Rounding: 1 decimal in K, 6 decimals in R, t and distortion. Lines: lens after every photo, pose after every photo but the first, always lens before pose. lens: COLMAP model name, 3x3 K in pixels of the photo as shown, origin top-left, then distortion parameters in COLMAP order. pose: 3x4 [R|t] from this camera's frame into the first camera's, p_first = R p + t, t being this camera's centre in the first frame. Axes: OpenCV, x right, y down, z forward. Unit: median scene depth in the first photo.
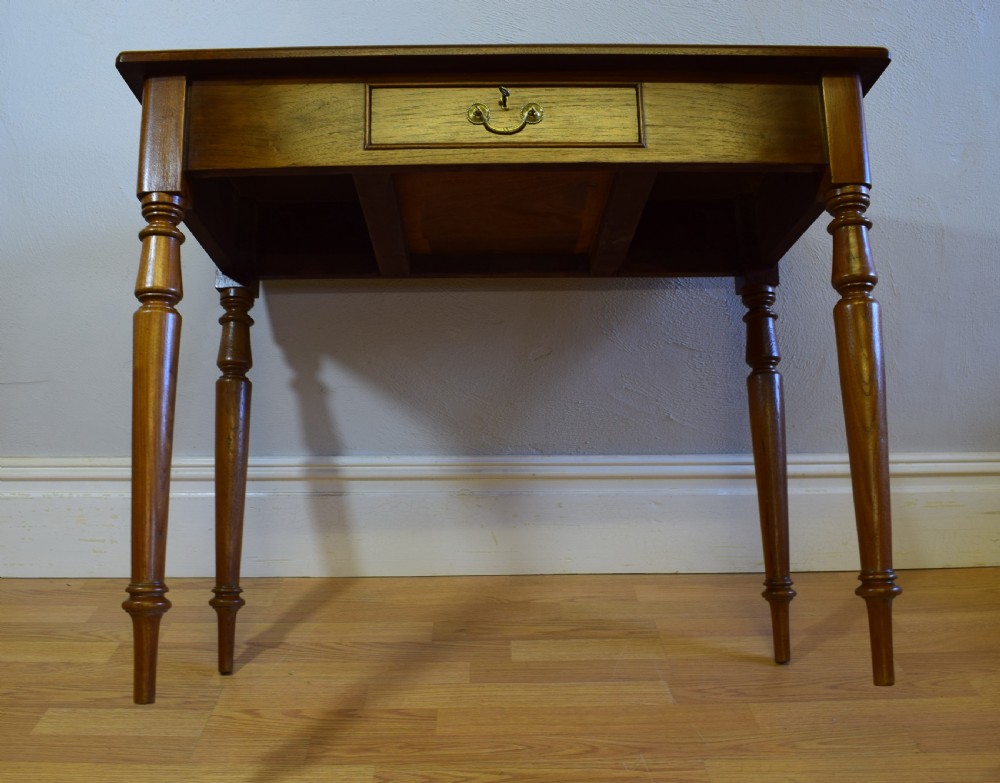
lens RADIAL K [[998.3, 0, 489.6], [0, 998.3, 420.4], [0, 0, 1]] dist [-0.091065, 0.000000]
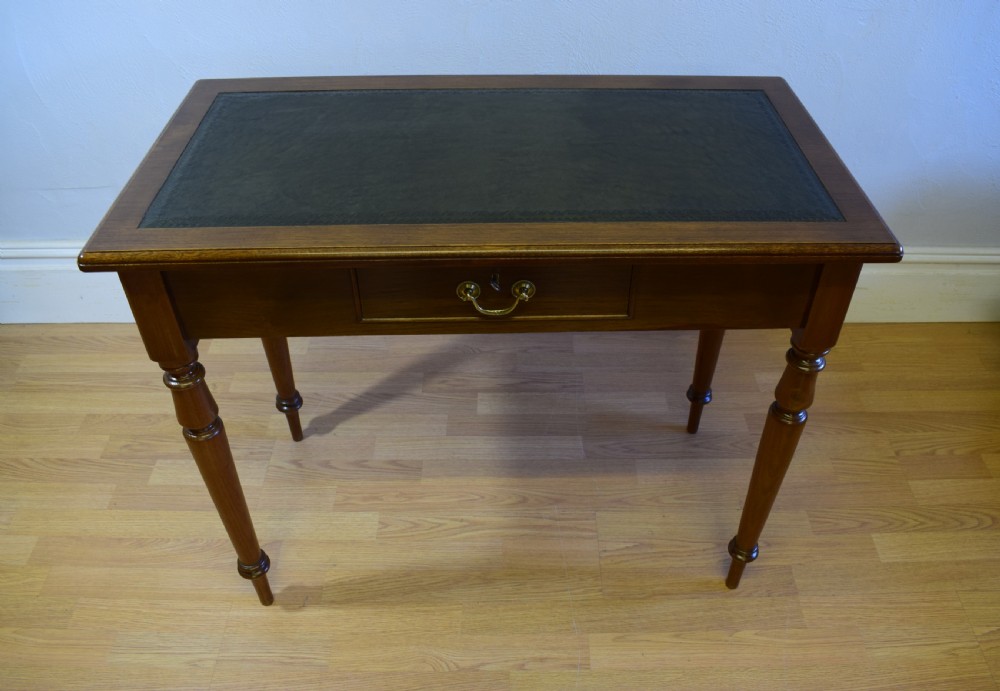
lens RADIAL K [[823.7, 0, 529.6], [0, 823.7, 350.4], [0, 0, 1]] dist [-0.098030, 0.014533]
pose [[0.999639, 0.010026, 0.024913, 0.070509], [-0.019962, 0.897981, 0.439580, -0.375669], [-0.017964, -0.439919, 0.897858, -0.024026]]
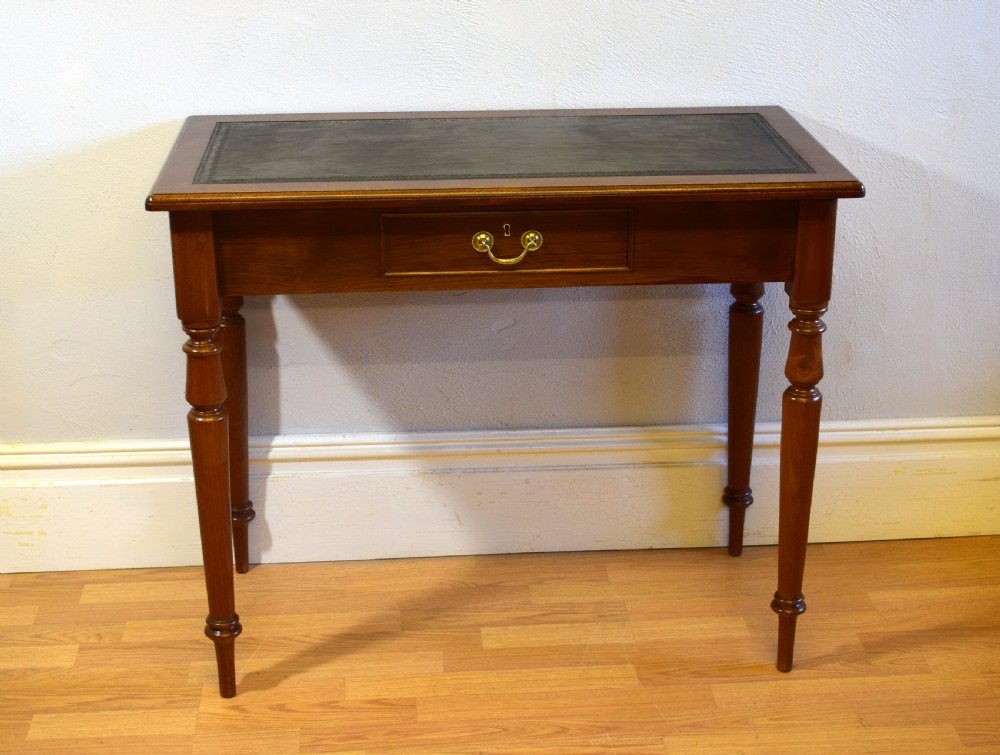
lens RADIAL K [[1740.0, 0, 513.8], [0, 1740.0, 387.1], [0, 0, 1]] dist [-0.027487, 0.000000]
pose [[0.997314, -0.021452, 0.070033, -0.067699], [0.013684, 0.993885, 0.109569, -0.226379], [-0.071955, -0.108316, 0.991509, -0.764790]]
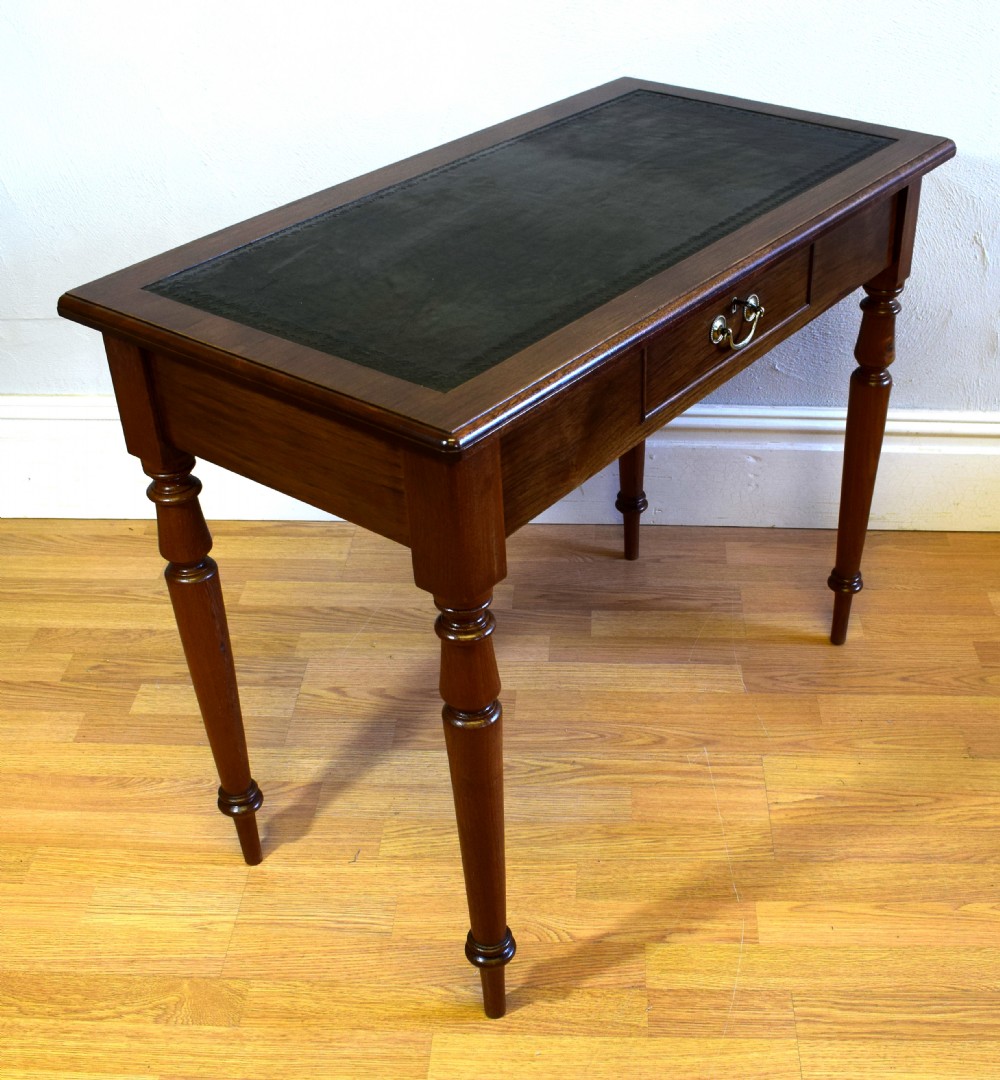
lens RADIAL K [[1362.0, 0, 574.8], [0, 1362.0, 580.3], [0, 0, 1]] dist [-0.094382, 0.000000]
pose [[0.999576, 0.024740, -0.015371, 0.026655], [-0.018048, 0.940328, 0.339792, -0.290136], [0.022860, -0.339370, 0.940375, -0.289649]]
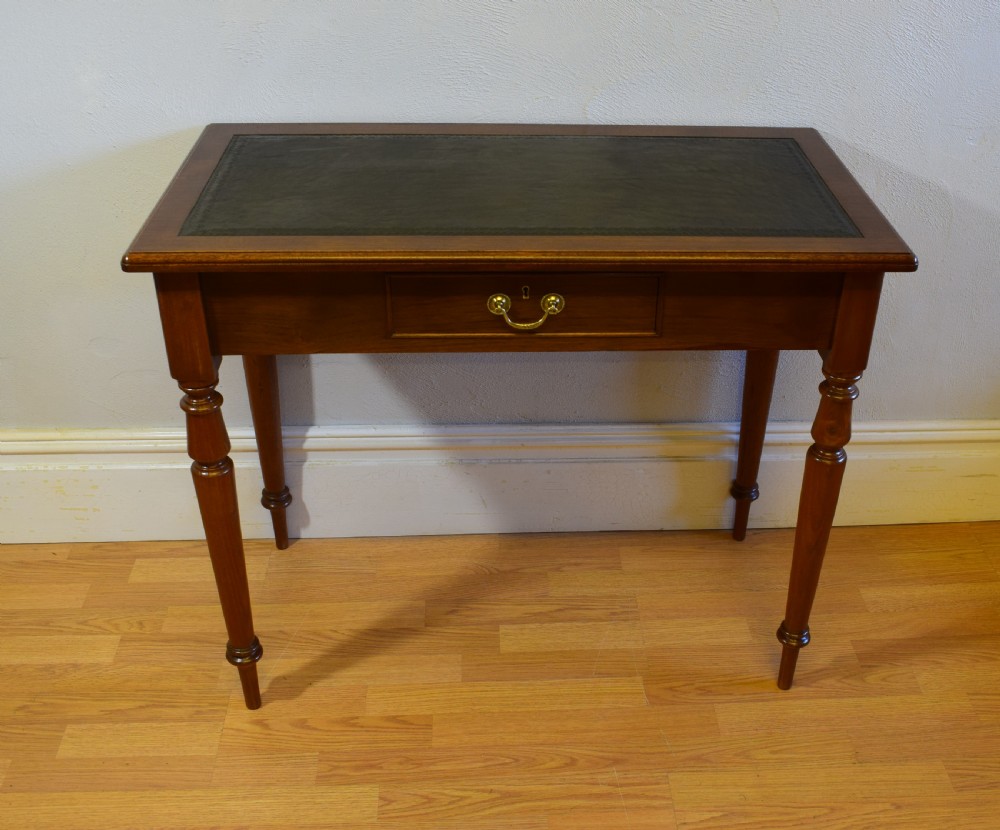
lens RADIAL K [[1166.6, 0, 578.9], [0, 1166.6, 436.0], [0, 0, 1]] dist [-0.084599, 0.000000]
pose [[0.996382, -0.006830, 0.084712, 0.002097], [-0.019607, 0.951400, 0.307334, -0.381724], [-0.082694, -0.307883, 0.947824, -0.129394]]
